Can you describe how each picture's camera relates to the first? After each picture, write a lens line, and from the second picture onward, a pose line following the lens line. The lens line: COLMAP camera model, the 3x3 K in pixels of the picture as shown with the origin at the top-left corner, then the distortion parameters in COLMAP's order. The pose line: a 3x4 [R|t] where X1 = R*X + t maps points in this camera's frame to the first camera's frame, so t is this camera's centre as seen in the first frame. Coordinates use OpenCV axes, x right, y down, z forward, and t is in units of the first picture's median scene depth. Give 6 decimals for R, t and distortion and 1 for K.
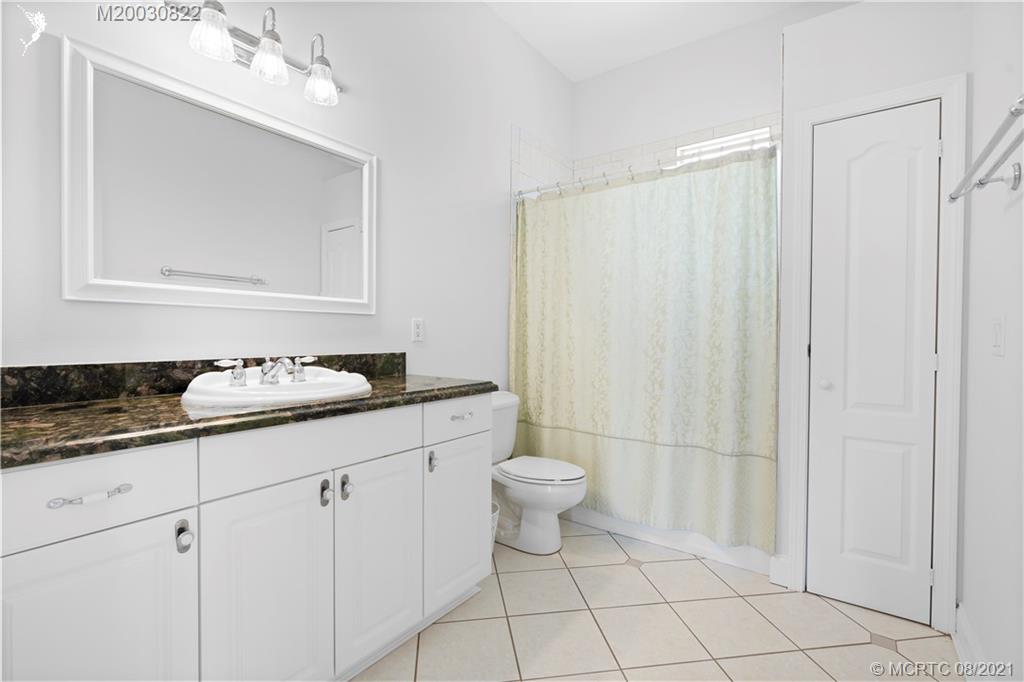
lens RADIAL K [[462.6, 0, 513.5], [0, 462.6, 341.2], [0, 0, 1]] dist [-0.001383, 0.000762]
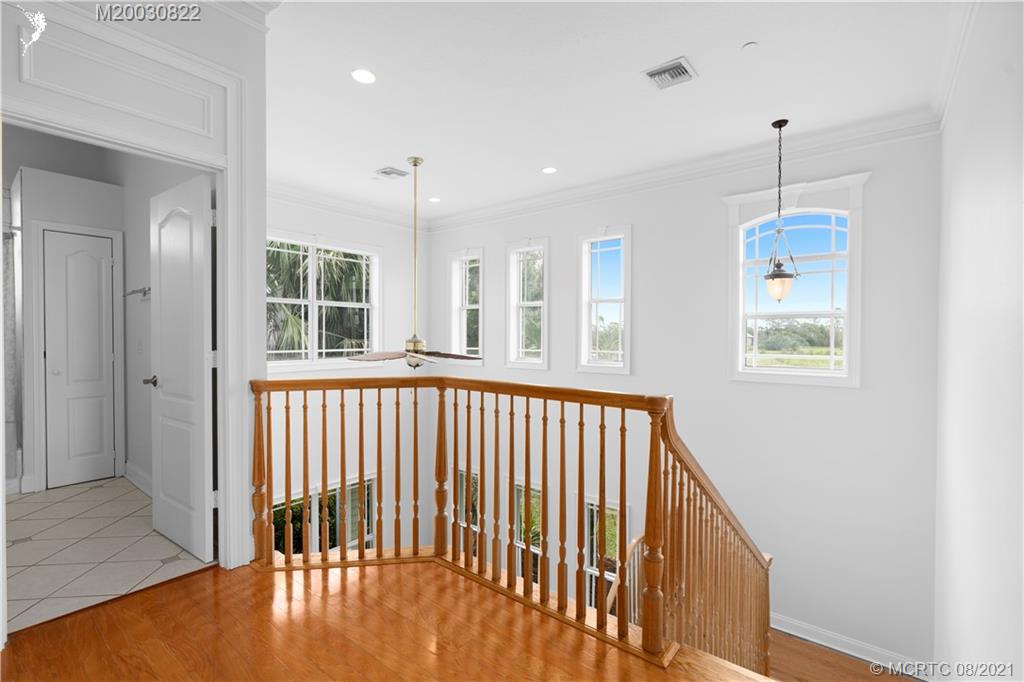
lens RADIAL K [[462.6, 0, 513.5], [0, 462.6, 341.2], [0, 0, 1]] dist [-0.001383, 0.000762]
pose [[0.058849, -0.020091, 0.998065, -1.080433], [0.012833, 0.999730, 0.019368, -0.045047], [-0.998184, 0.011669, 0.059091, -0.954621]]
